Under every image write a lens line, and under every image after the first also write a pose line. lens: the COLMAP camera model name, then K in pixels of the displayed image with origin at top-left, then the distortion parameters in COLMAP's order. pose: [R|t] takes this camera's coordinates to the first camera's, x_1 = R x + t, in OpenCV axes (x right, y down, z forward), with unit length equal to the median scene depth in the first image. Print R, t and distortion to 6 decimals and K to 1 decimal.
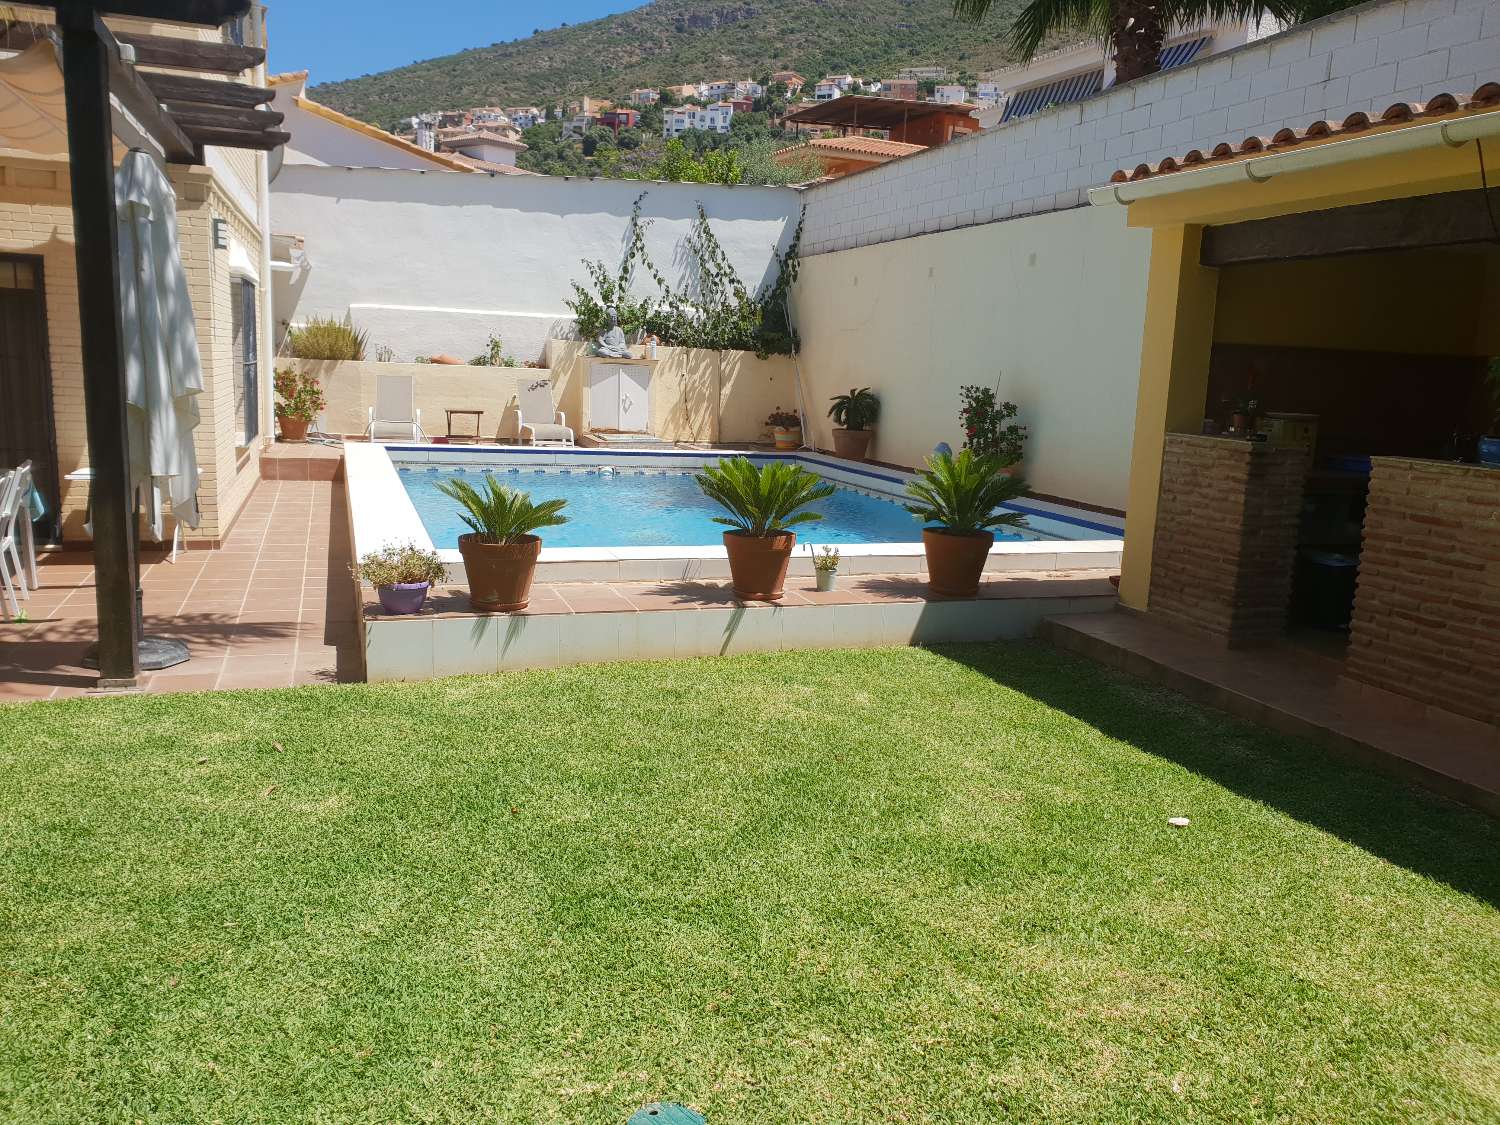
lens RADIAL K [[1209.5, 0, 750.0], [0, 1209.5, 562.5], [0, 0, 1]] dist [0.154489, -0.366114]
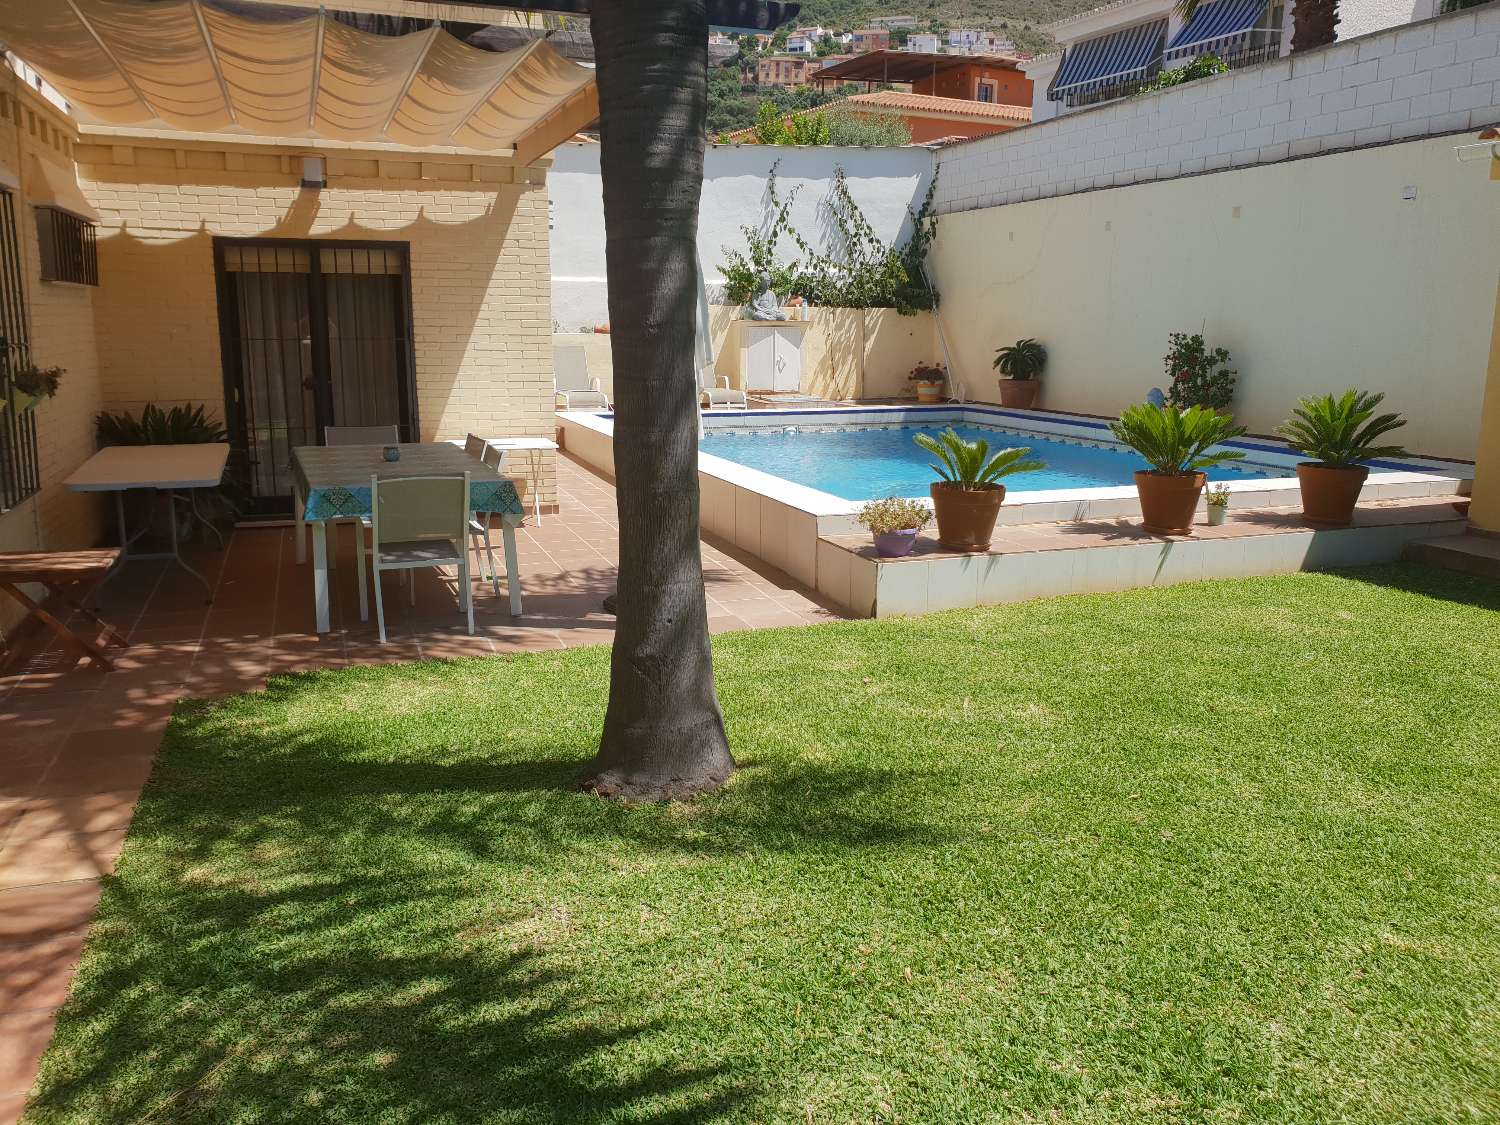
lens RADIAL K [[1235.5, 0, 745.4], [0, 1235.5, 538.9], [0, 0, 1]] dist [0.095614, -0.240814]
pose [[0.998993, -0.039651, 0.020985, -0.183325], [0.039414, 0.999156, 0.011576, 0.003000], [-0.021427, -0.010737, 0.999713, -0.049512]]
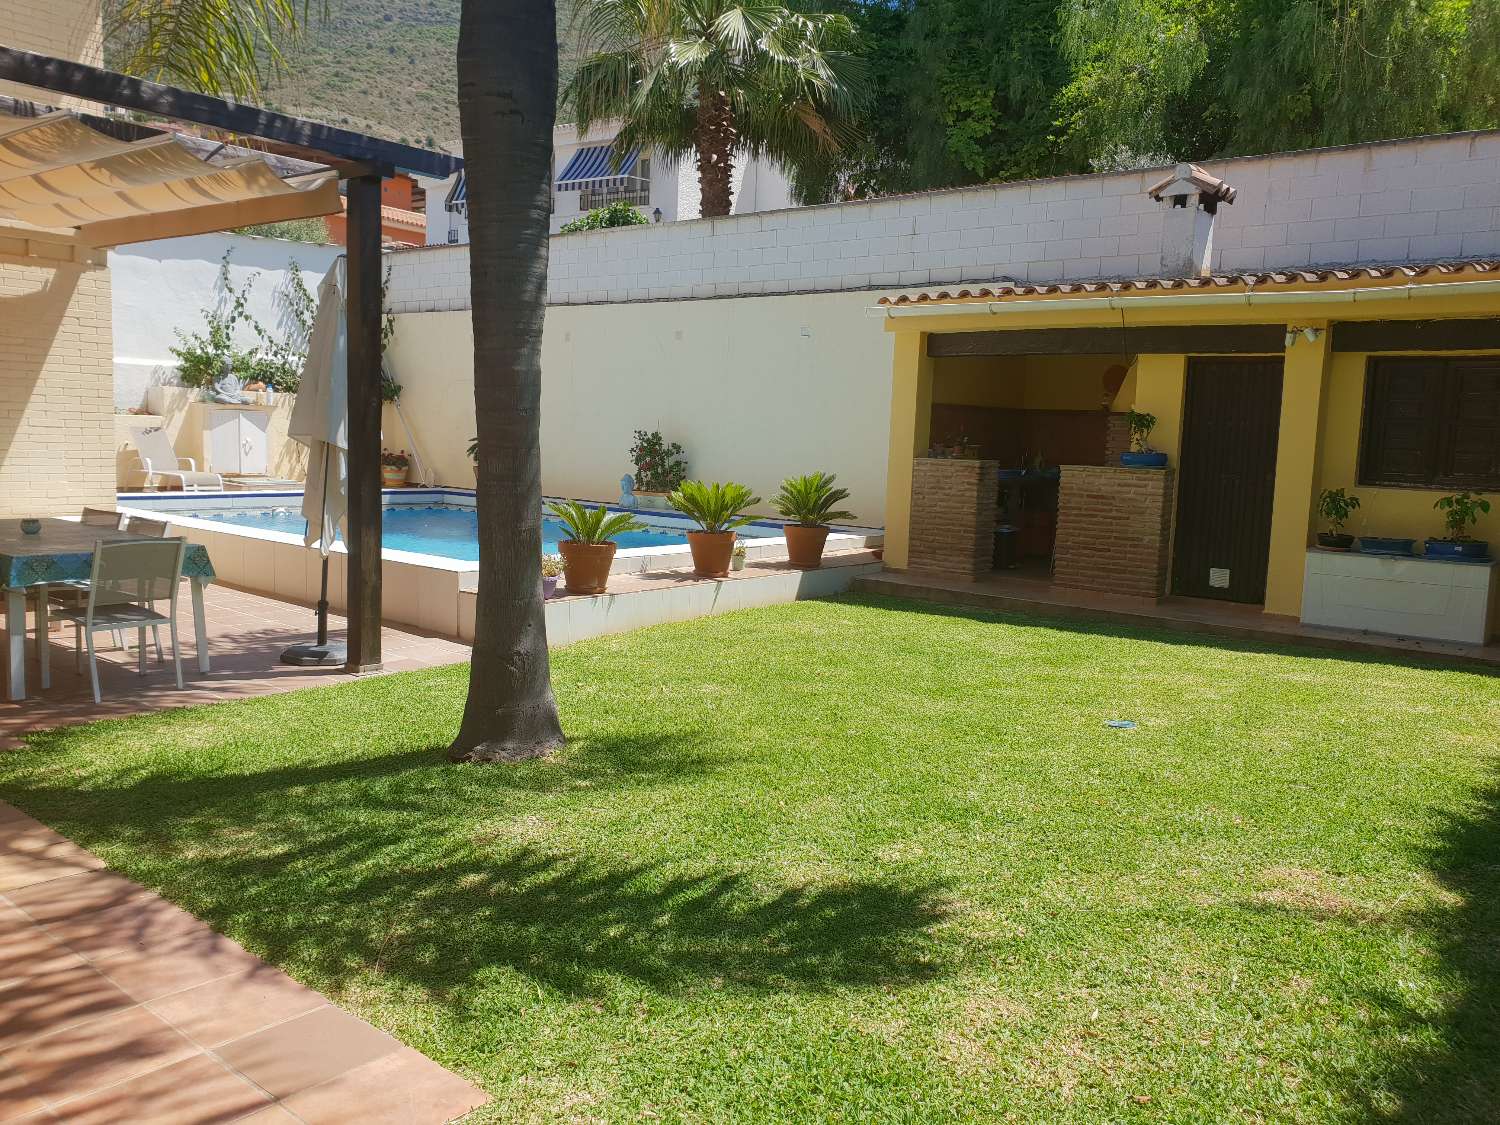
lens RADIAL K [[1208.2, 0, 782.0], [0, 1208.2, 563.4], [0, 0, 1]] dist [0.075258, -0.068229]
pose [[0.842063, -0.072073, 0.534542, -0.322846], [0.088423, 0.996071, -0.004991, 0.012811], [-0.532082, 0.051468, 0.845127, -0.124898]]
